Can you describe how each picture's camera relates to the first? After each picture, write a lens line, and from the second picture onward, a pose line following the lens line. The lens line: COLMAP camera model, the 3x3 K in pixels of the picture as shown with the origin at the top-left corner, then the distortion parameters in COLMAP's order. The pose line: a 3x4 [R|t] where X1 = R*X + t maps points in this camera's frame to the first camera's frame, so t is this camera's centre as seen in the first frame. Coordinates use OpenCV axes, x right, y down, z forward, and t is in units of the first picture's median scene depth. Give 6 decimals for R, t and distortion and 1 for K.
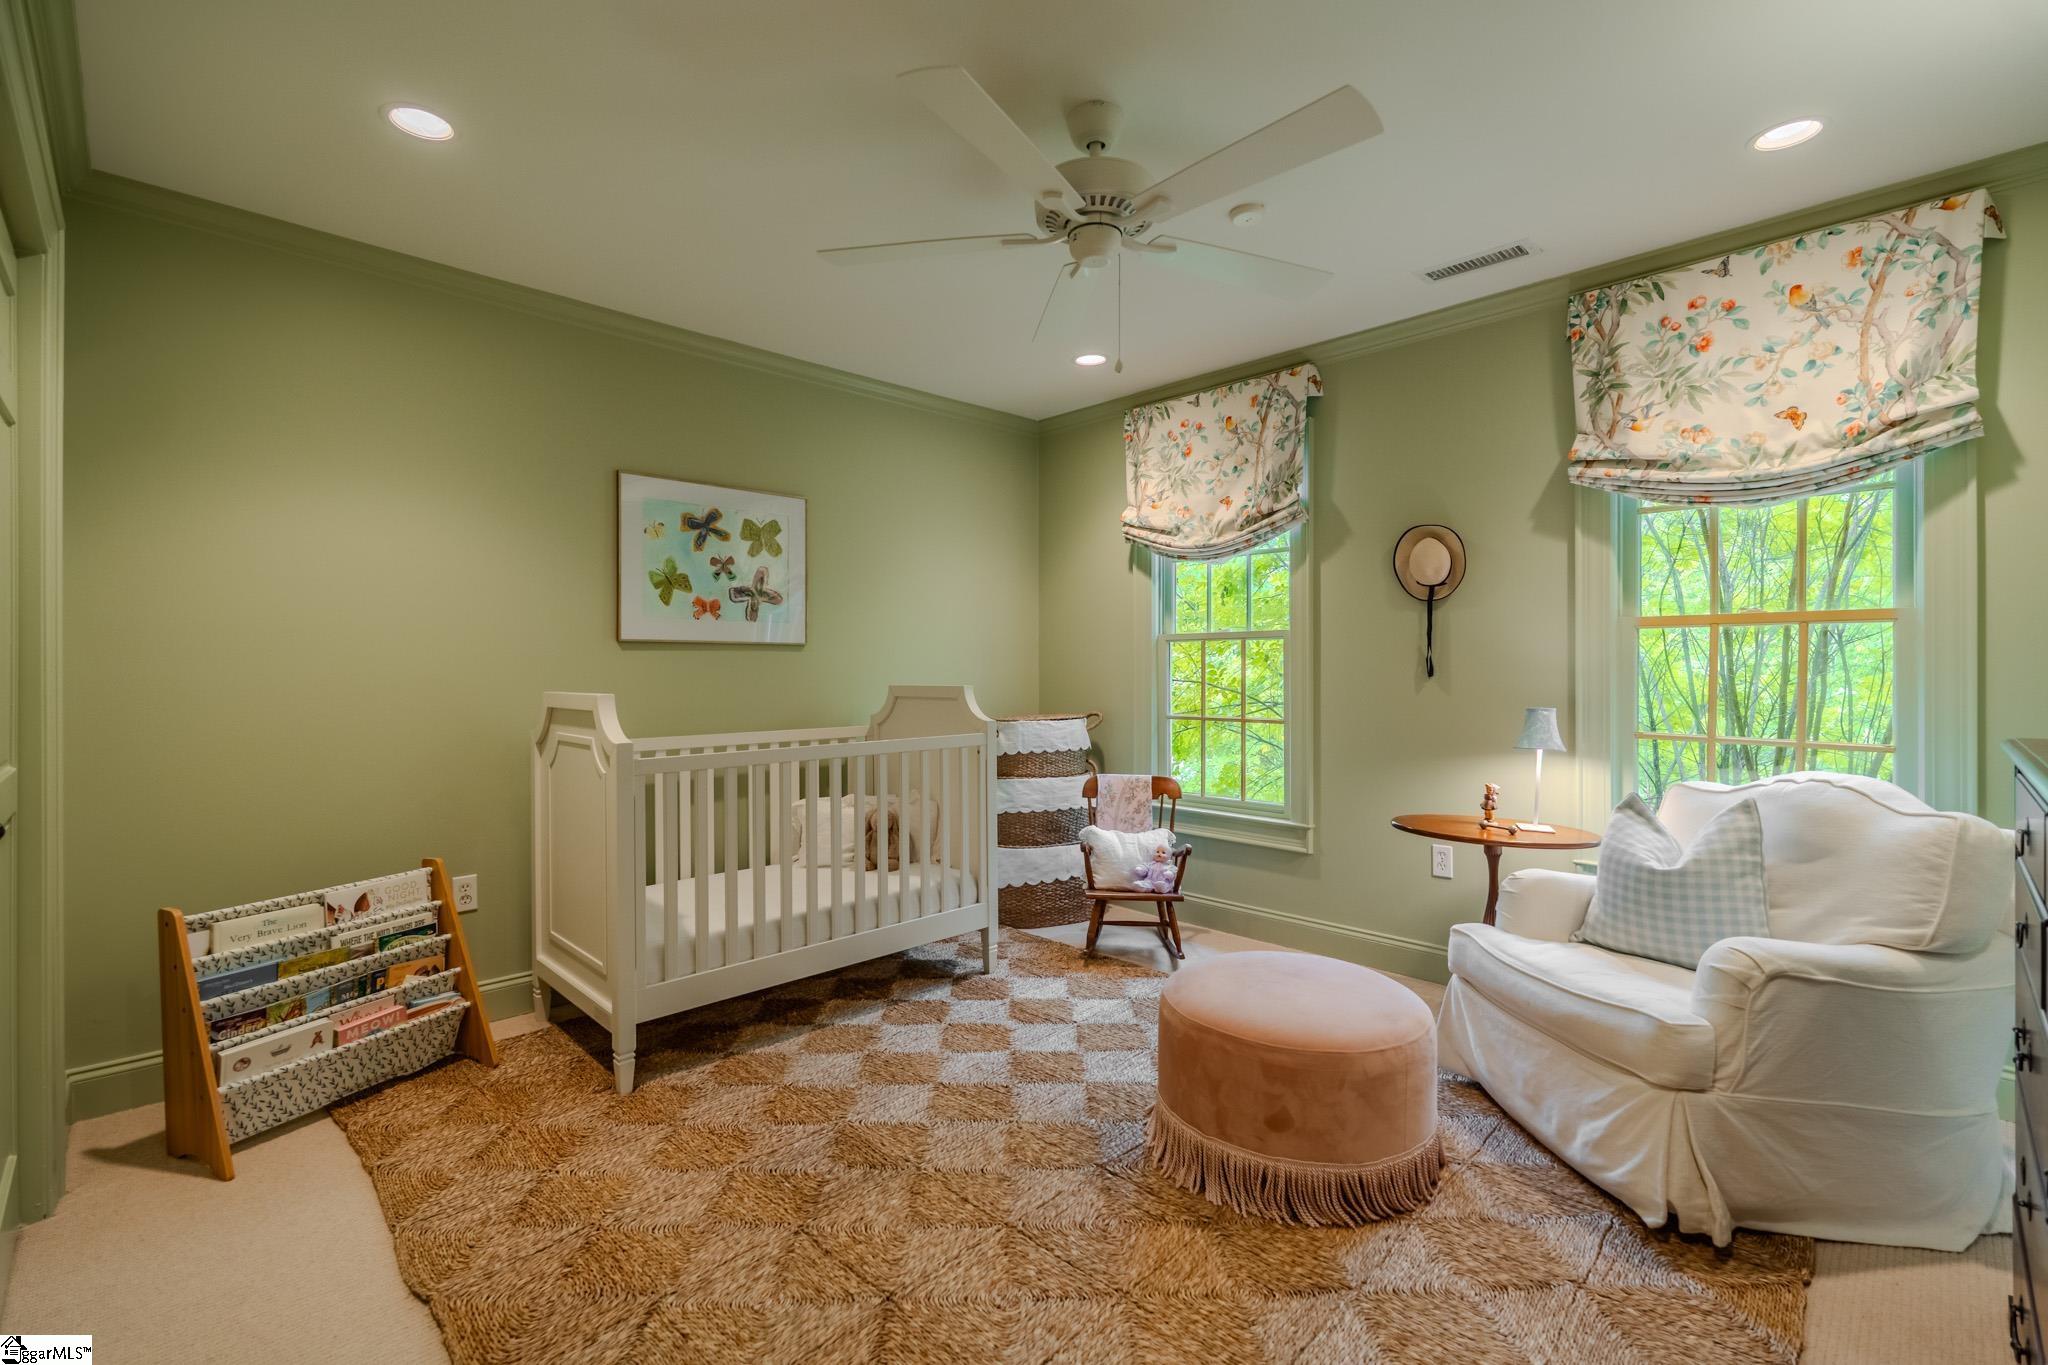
lens RADIAL K [[907.1, 0, 1026.9], [0, 907.1, 677.3], [0, 0, 1]] dist [-0.004510, -0.000685]
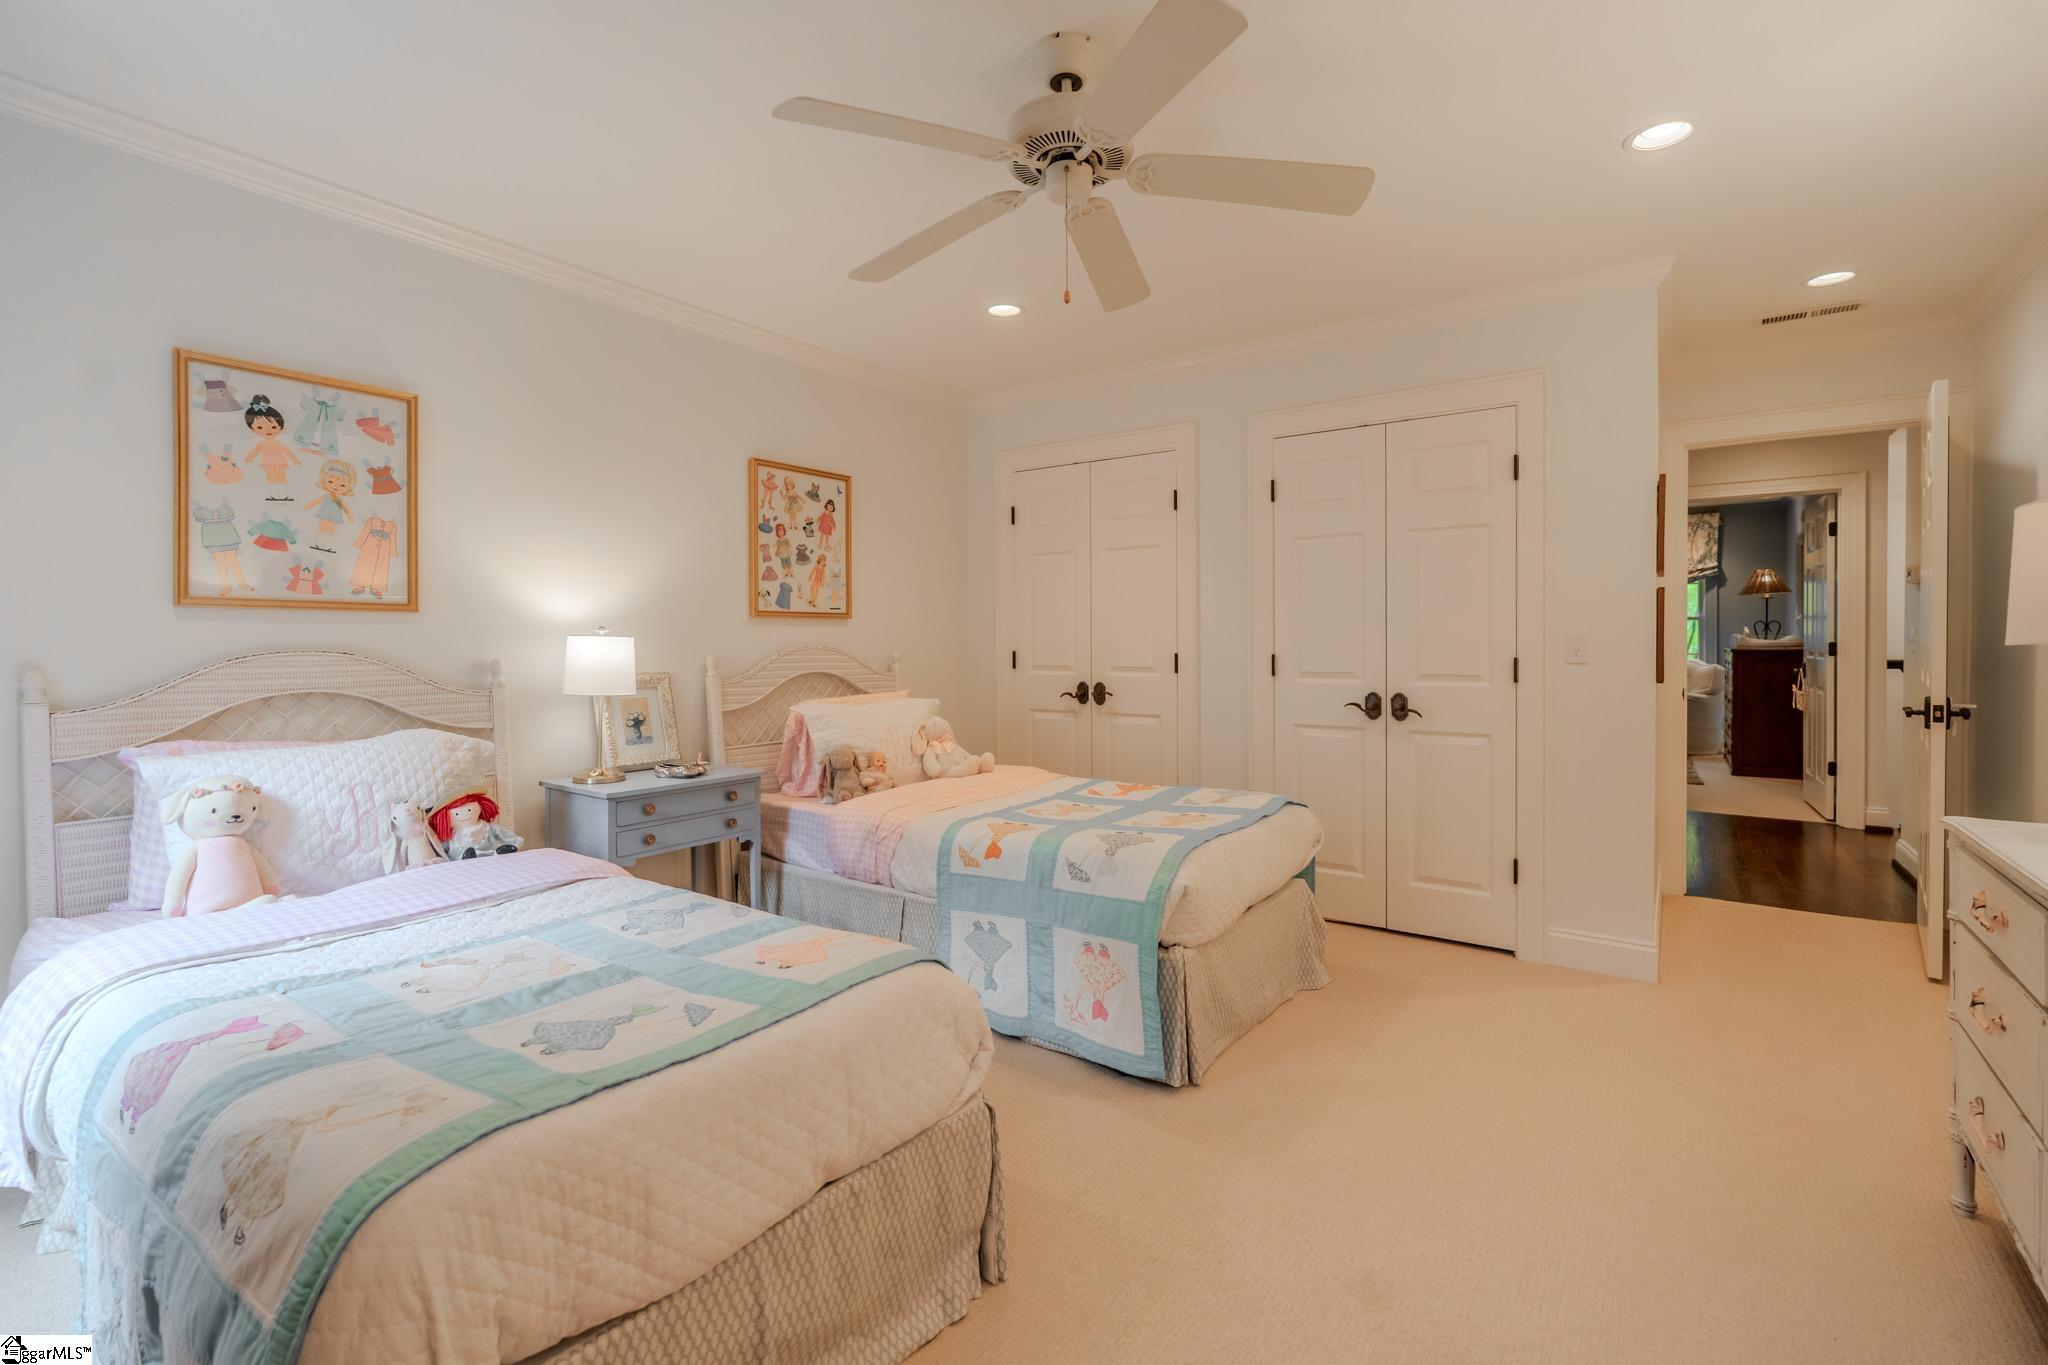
lens RADIAL K [[907.1, 0, 1019.0], [0, 907.1, 650.9], [0, 0, 1]] dist [-0.004510, -0.000685]
pose [[0.986005, -0.004233, 0.166664, -2.705199], [0.003071, 0.999969, 0.007232, 0.038414], [-0.166689, -0.006619, 0.985987, -2.474128]]
